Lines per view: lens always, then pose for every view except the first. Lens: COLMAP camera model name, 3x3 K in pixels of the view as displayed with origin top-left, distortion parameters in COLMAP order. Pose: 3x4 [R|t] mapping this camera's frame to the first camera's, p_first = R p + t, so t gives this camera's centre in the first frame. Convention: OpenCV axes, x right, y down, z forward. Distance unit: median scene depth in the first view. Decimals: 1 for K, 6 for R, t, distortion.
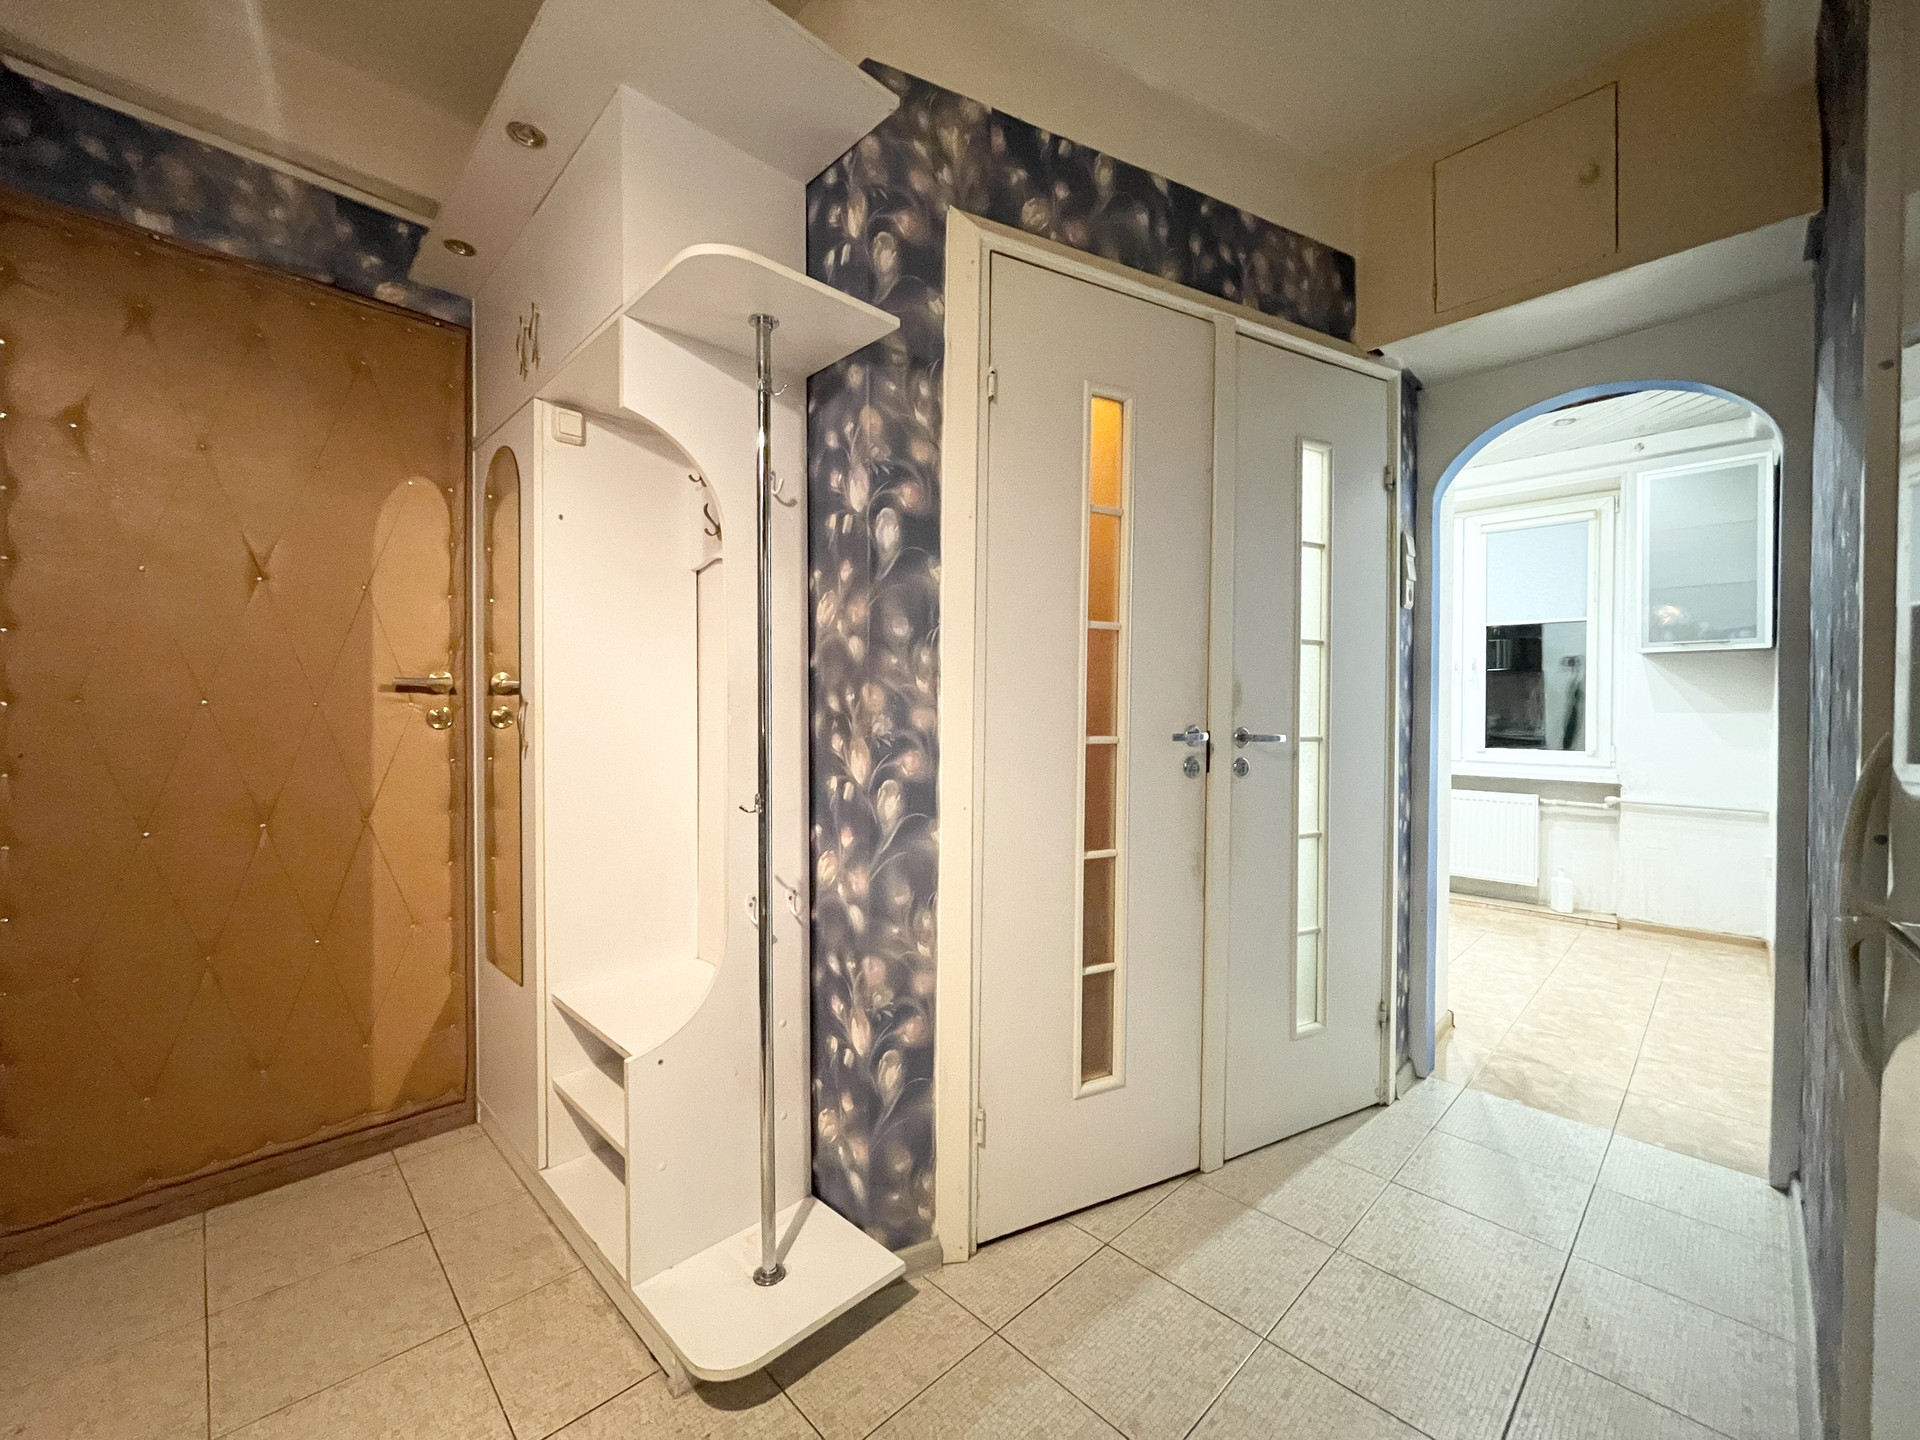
lens RADIAL K [[781.3, 0, 957.1], [0, 781.3, 714.8], [0, 0, 1]] dist [-0.003295, -0.000421]
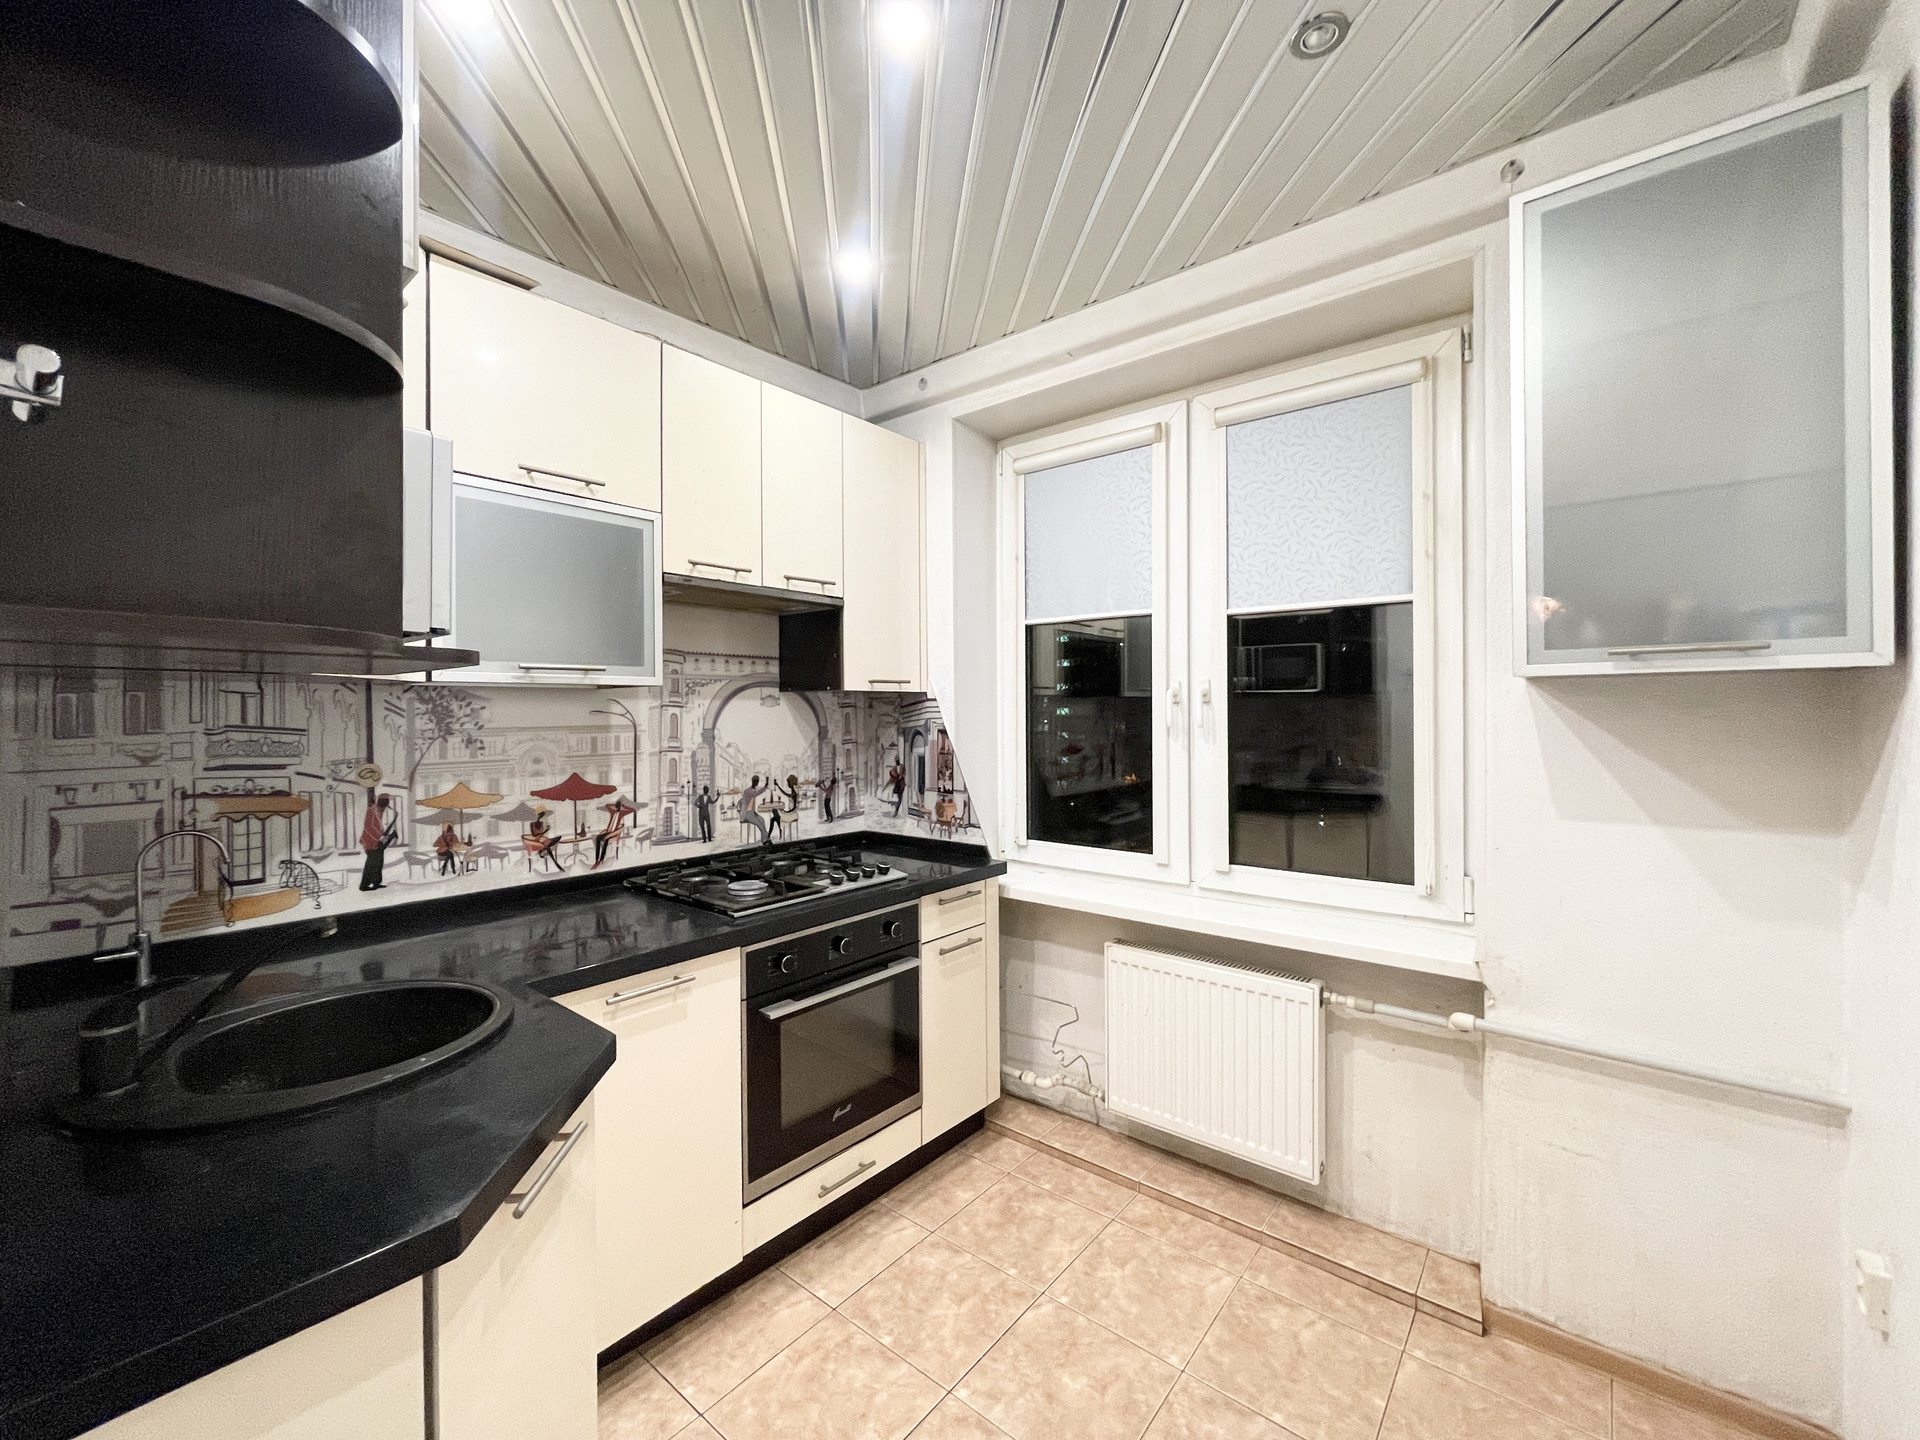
lens RADIAL K [[789.0, 0, 964.2], [0, 789.0, 711.2], [0, 0, 1]] dist [-0.000324, -0.000244]
pose [[0.993840, -0.007533, 0.110567, 0.504160], [0.008812, 0.999900, -0.011085, -0.054526], [-0.110473, 0.011991, 0.993807, 0.579625]]
